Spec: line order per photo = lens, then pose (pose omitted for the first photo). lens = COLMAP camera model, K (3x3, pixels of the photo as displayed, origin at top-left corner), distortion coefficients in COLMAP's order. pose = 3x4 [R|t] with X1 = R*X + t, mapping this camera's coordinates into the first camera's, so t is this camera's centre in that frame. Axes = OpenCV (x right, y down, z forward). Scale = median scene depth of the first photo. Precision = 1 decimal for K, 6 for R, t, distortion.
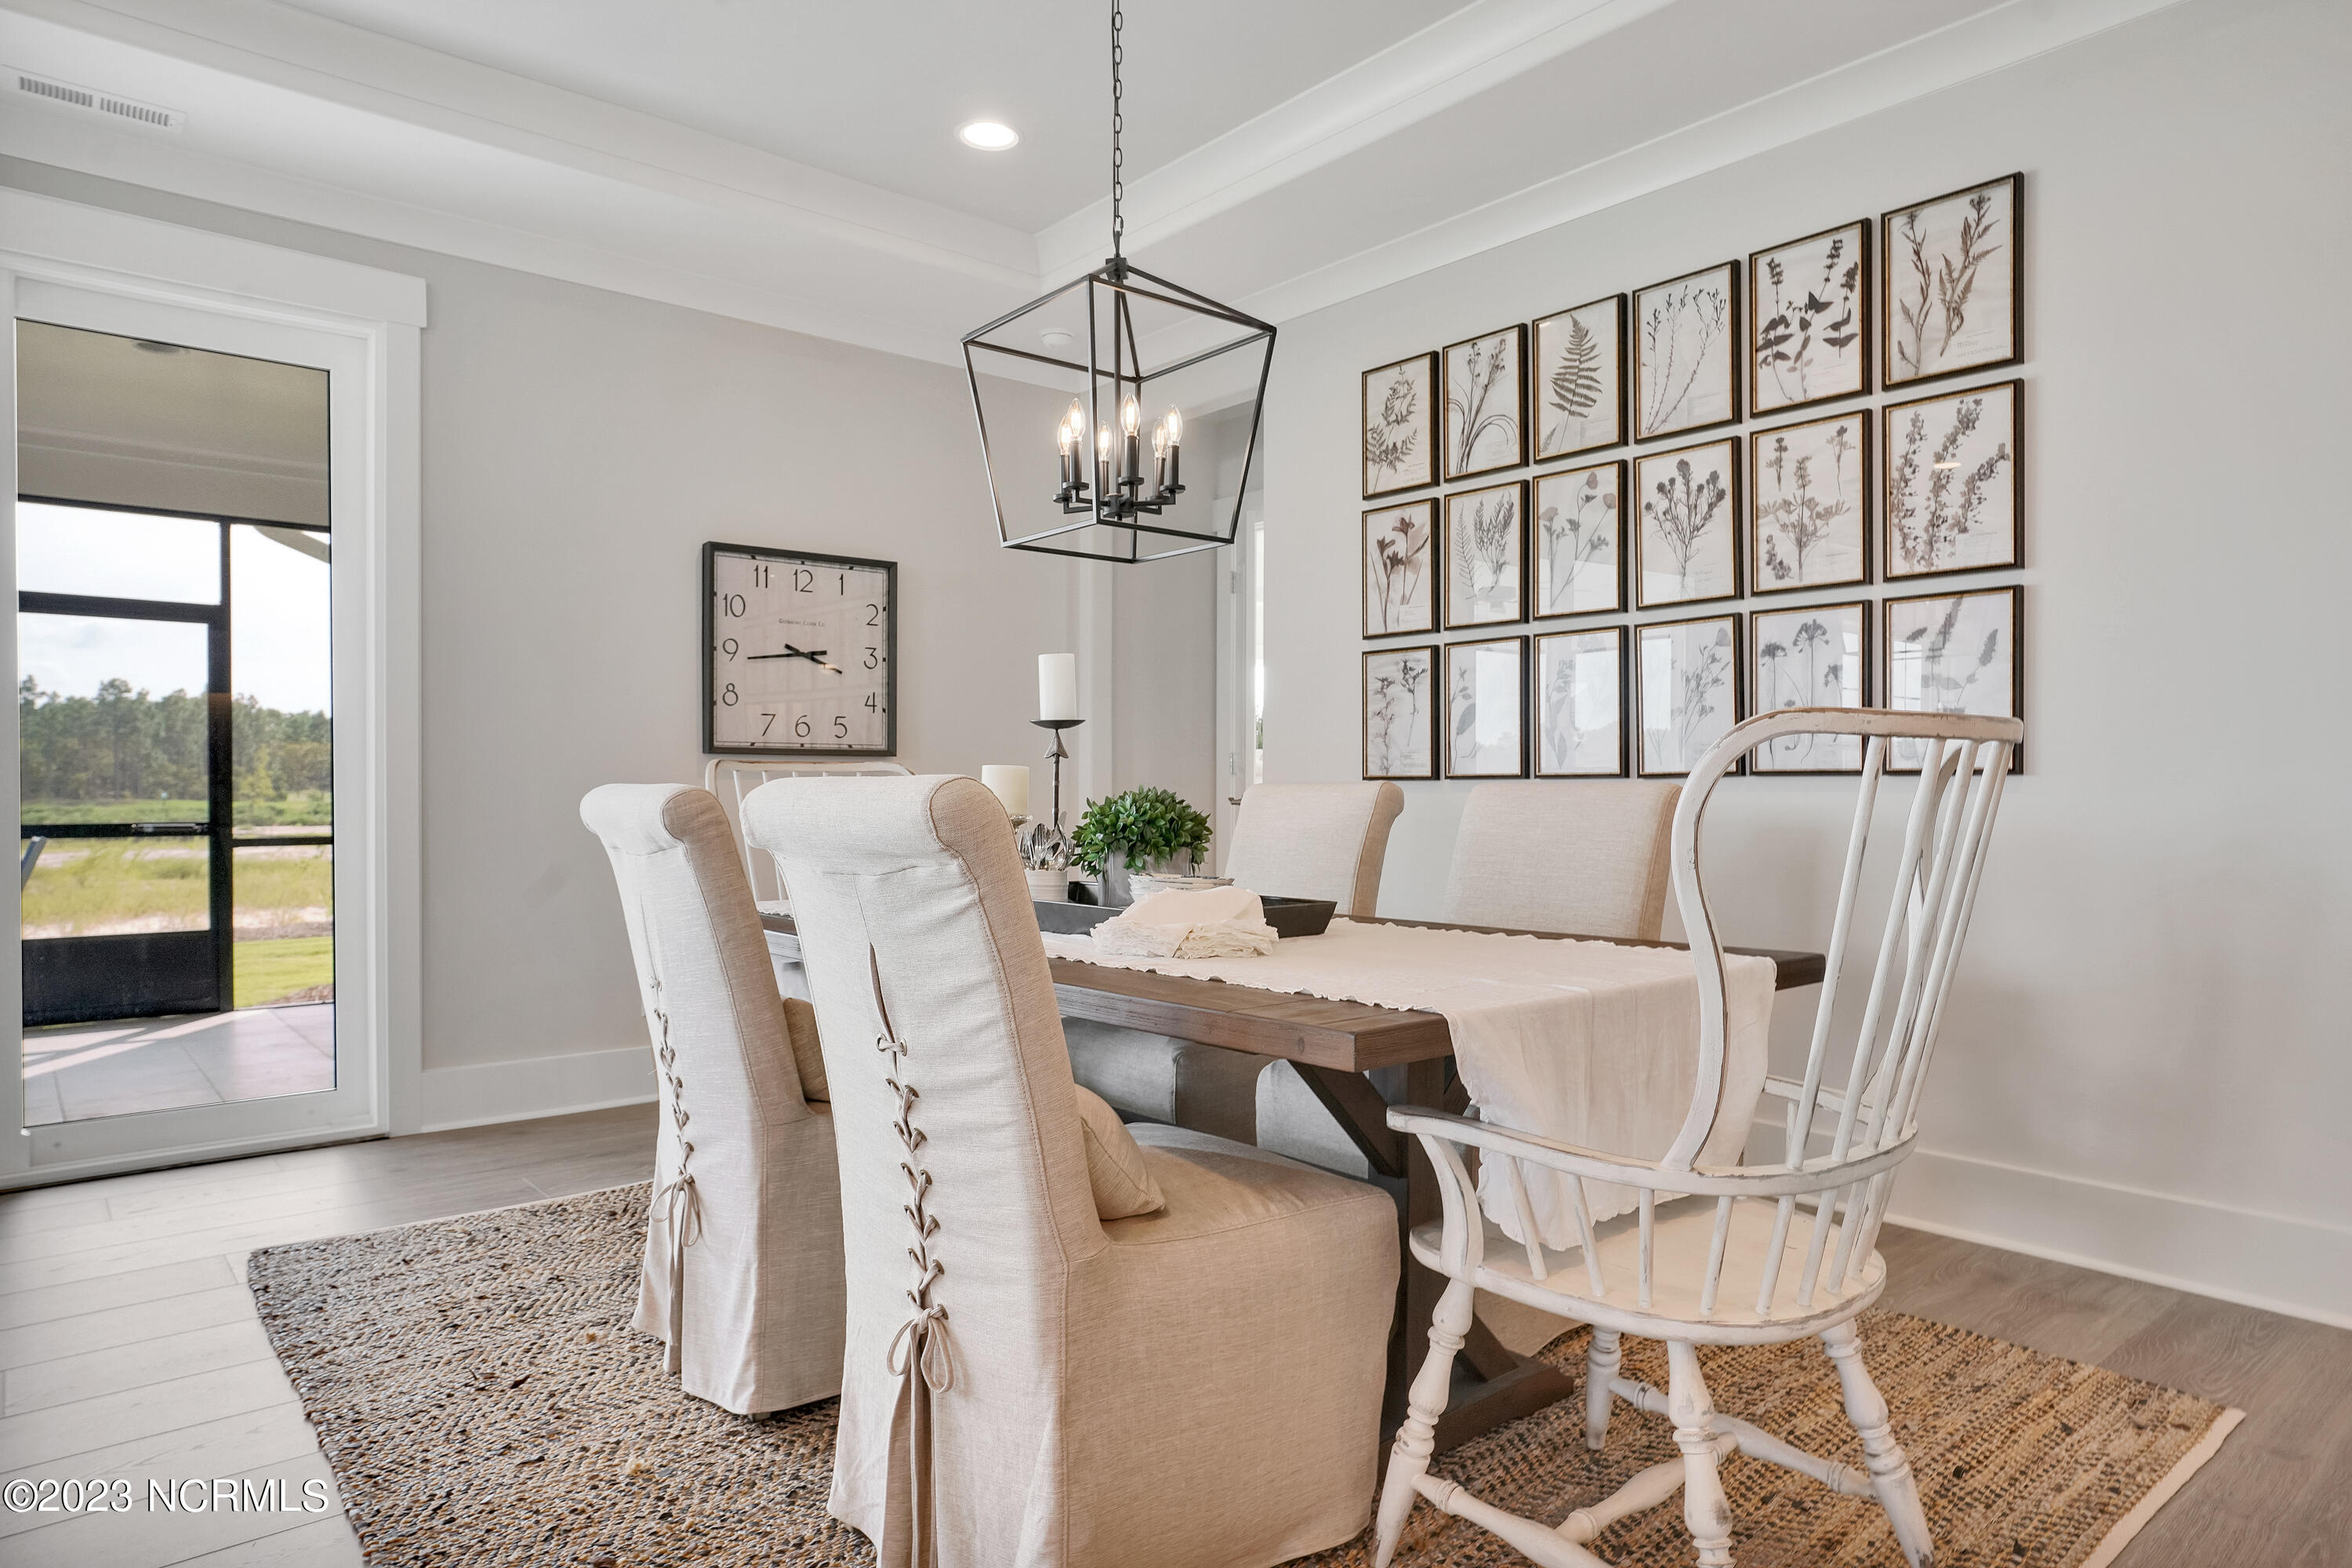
lens RADIAL K [[1448.7, 0, 1180.9], [0, 1448.7, 798.9], [0, 0, 1]] dist [-0.014254, 0.002291]
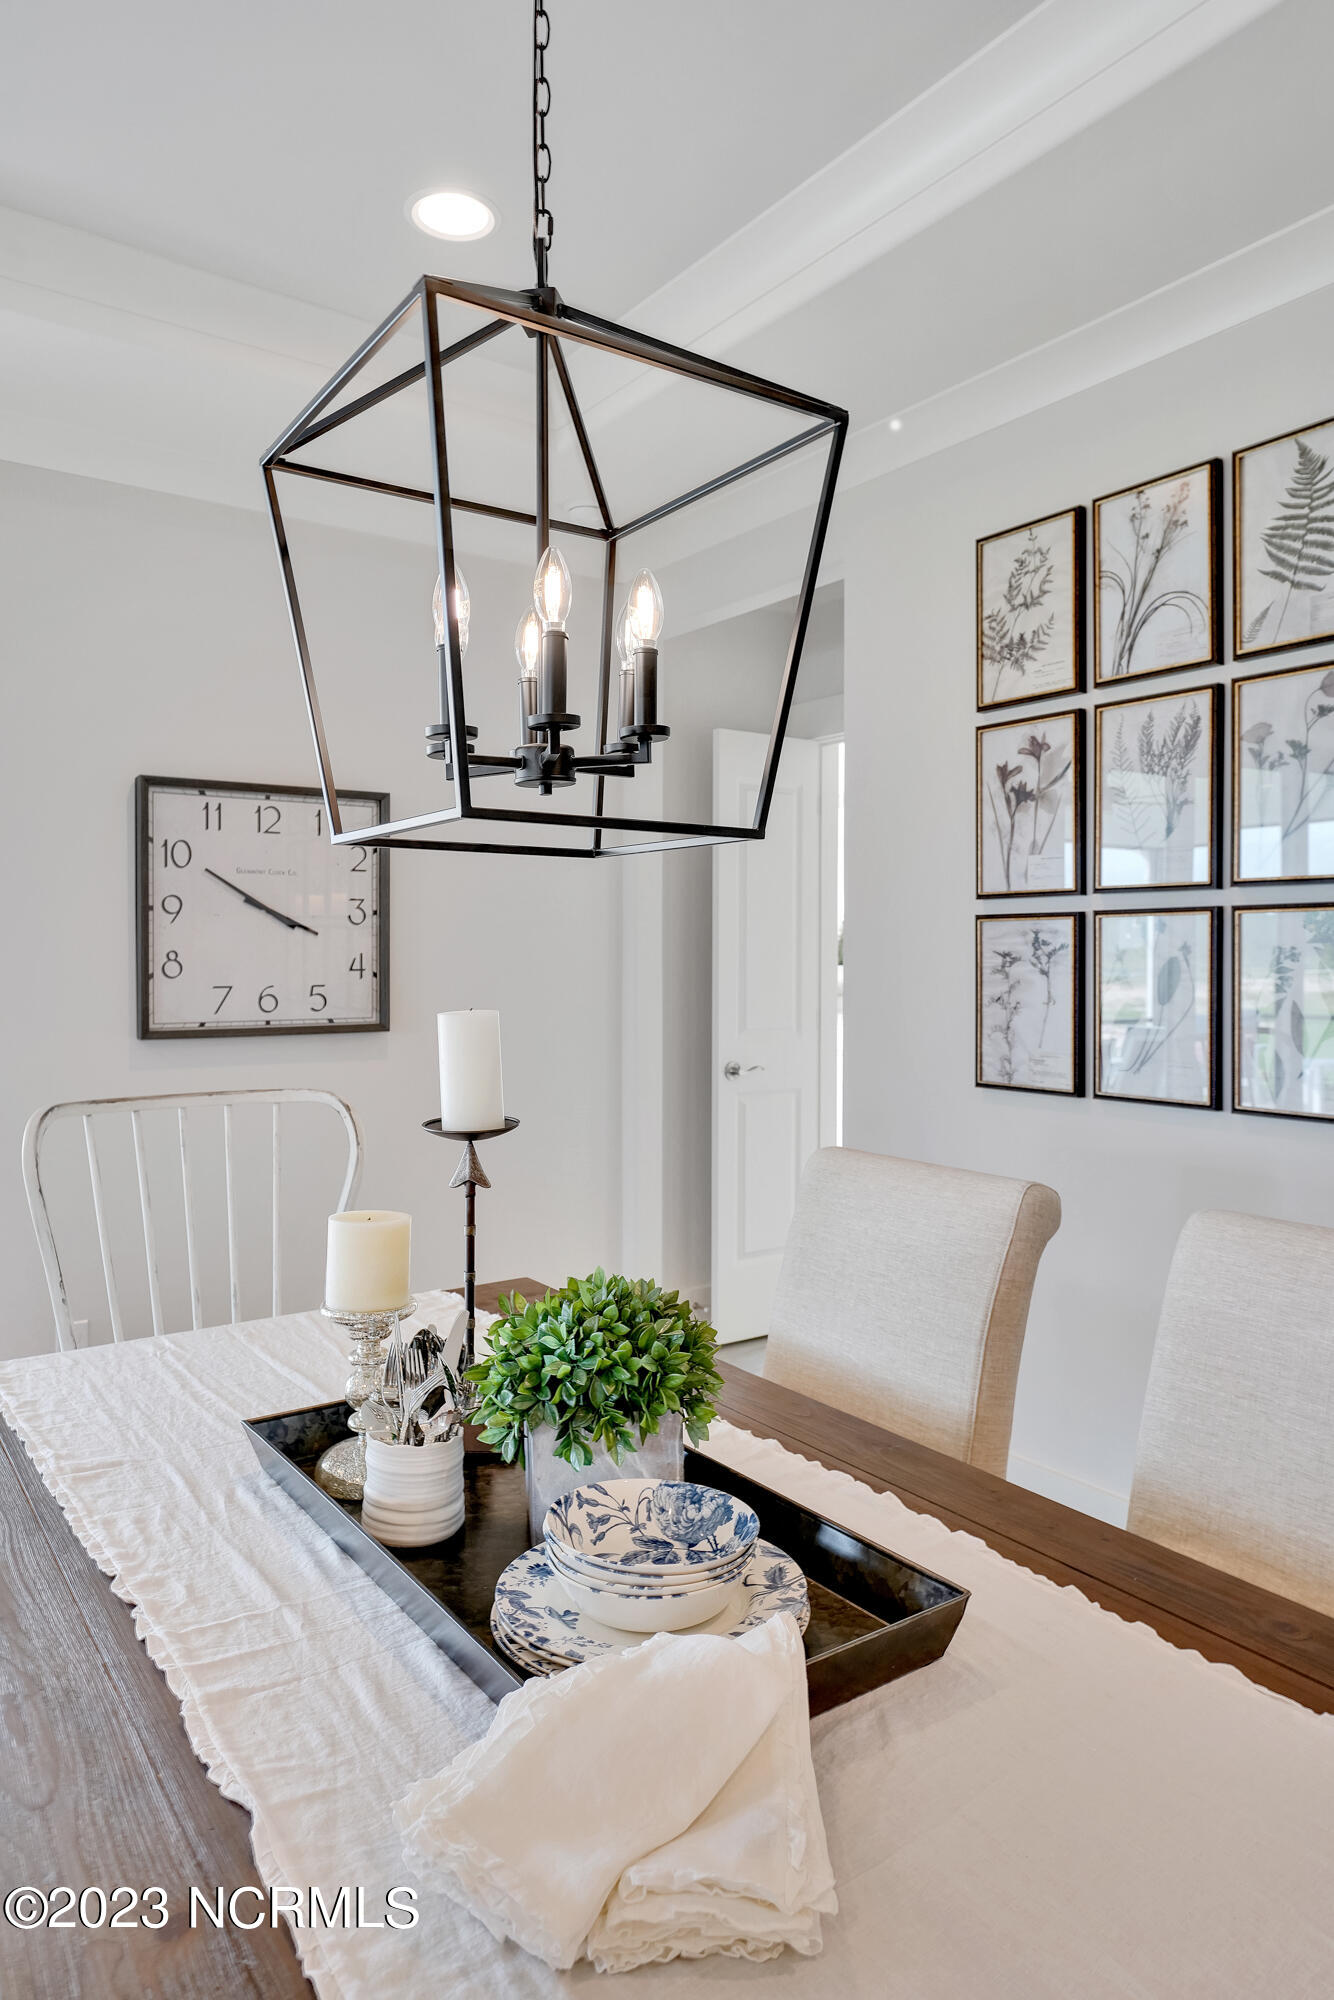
lens RADIAL K [[1265.6, 0, 675.2], [0, 1265.6, 952.4], [0, 0, 1]] dist [0.001079, 0.002005]
pose [[0.996278, 0.002267, -0.086173, 0.038510], [-0.002070, 0.999995, 0.002368, -0.118797], [0.086178, -0.002181, 0.996277, 0.477109]]
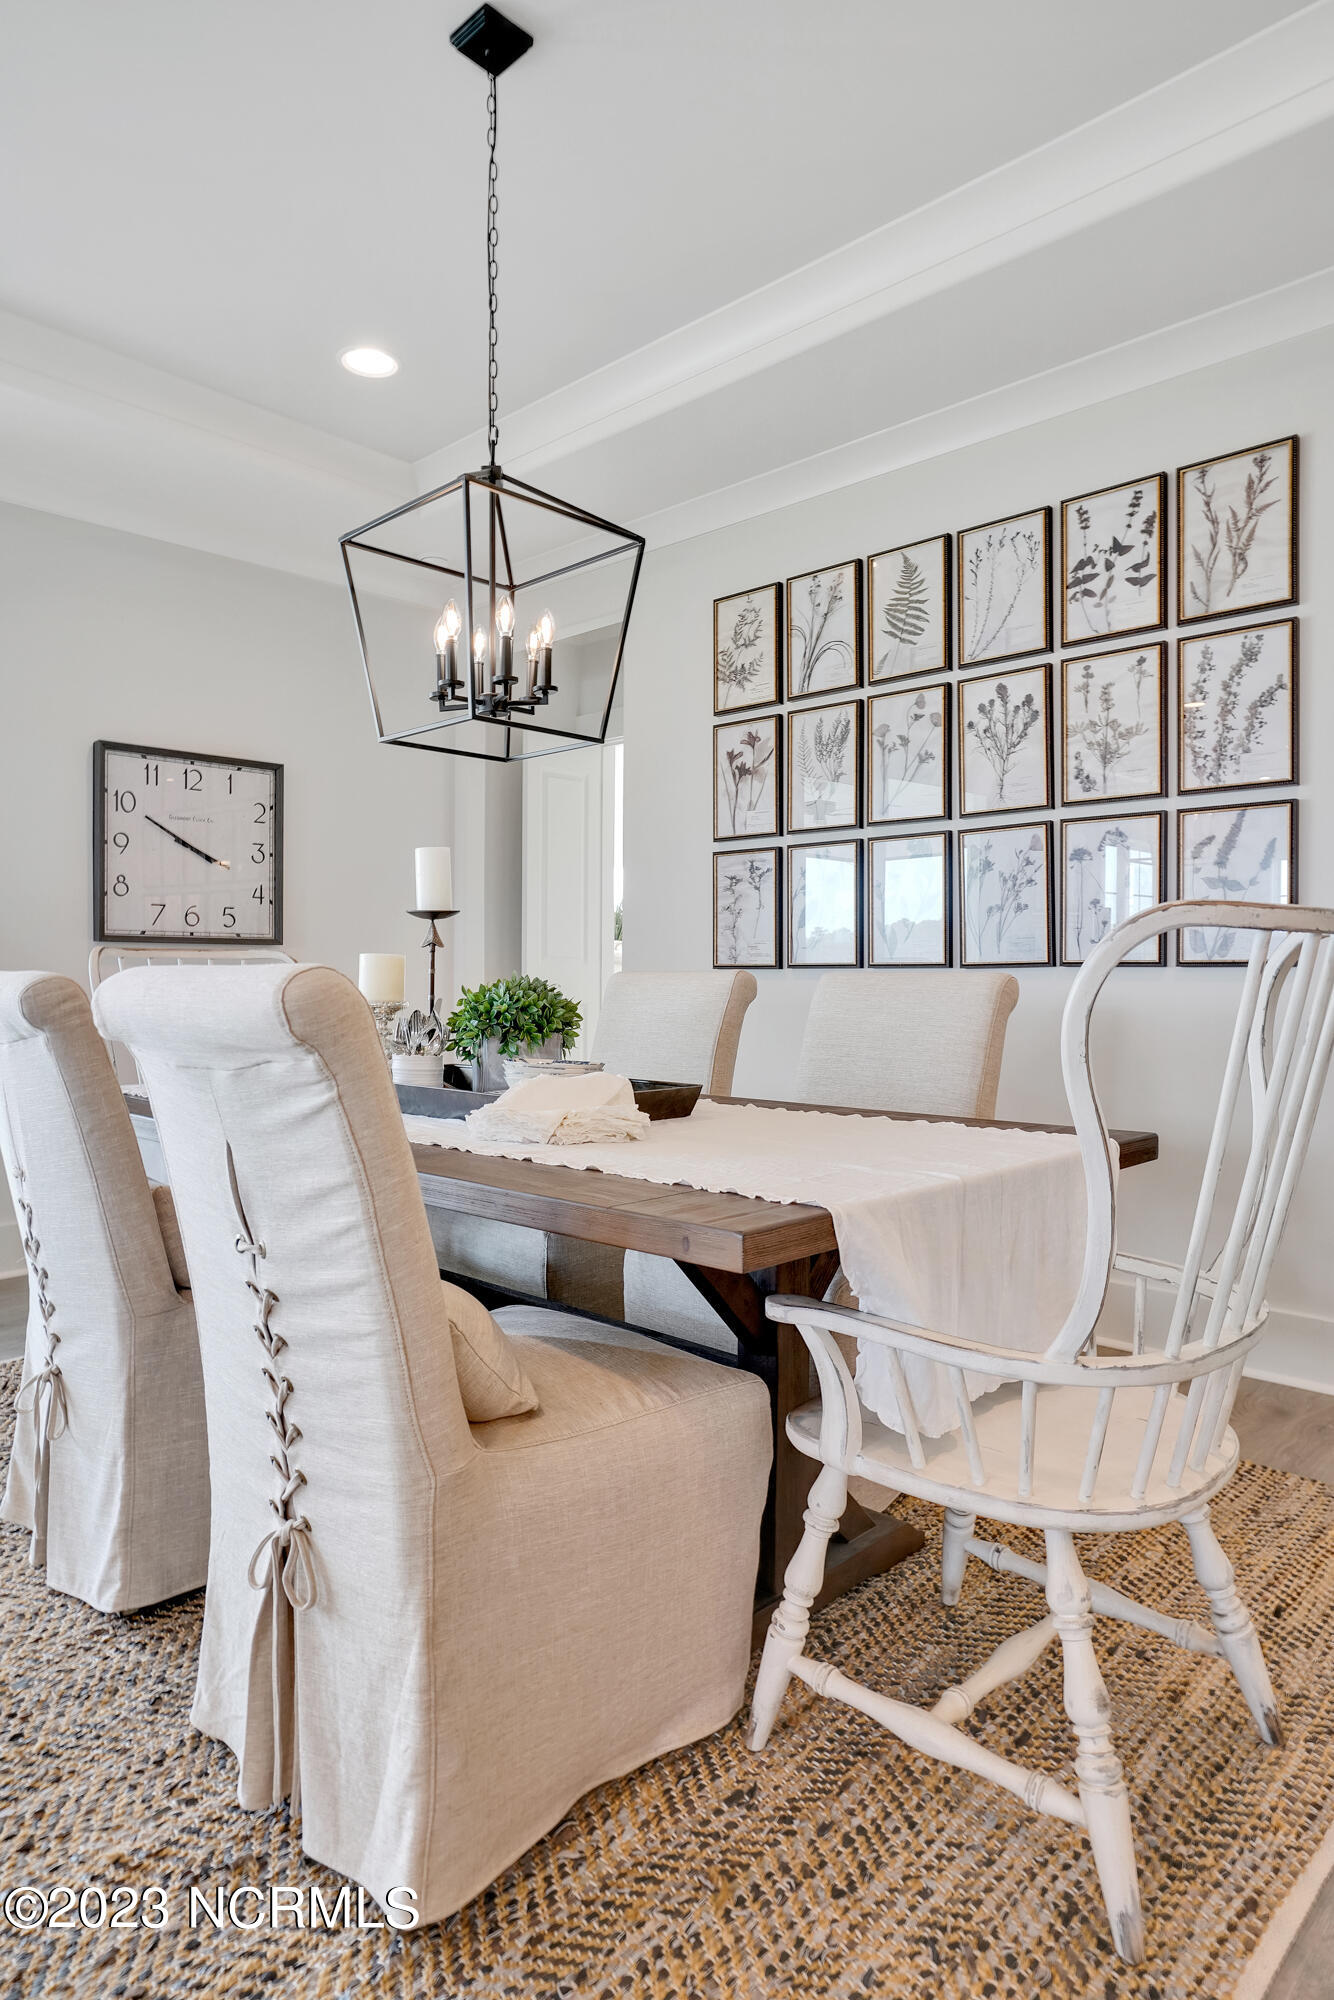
lens RADIAL K [[1232.0, 0, 677.5], [0, 1232.0, 993.4], [0, 0, 1]] dist [-0.025219, 0.008699]
pose [[0.994098, 0.001483, 0.108475, -0.005798], [-0.002363, 0.999965, 0.007981, -0.002046], [-0.108460, -0.008190, 0.994067, 0.092876]]
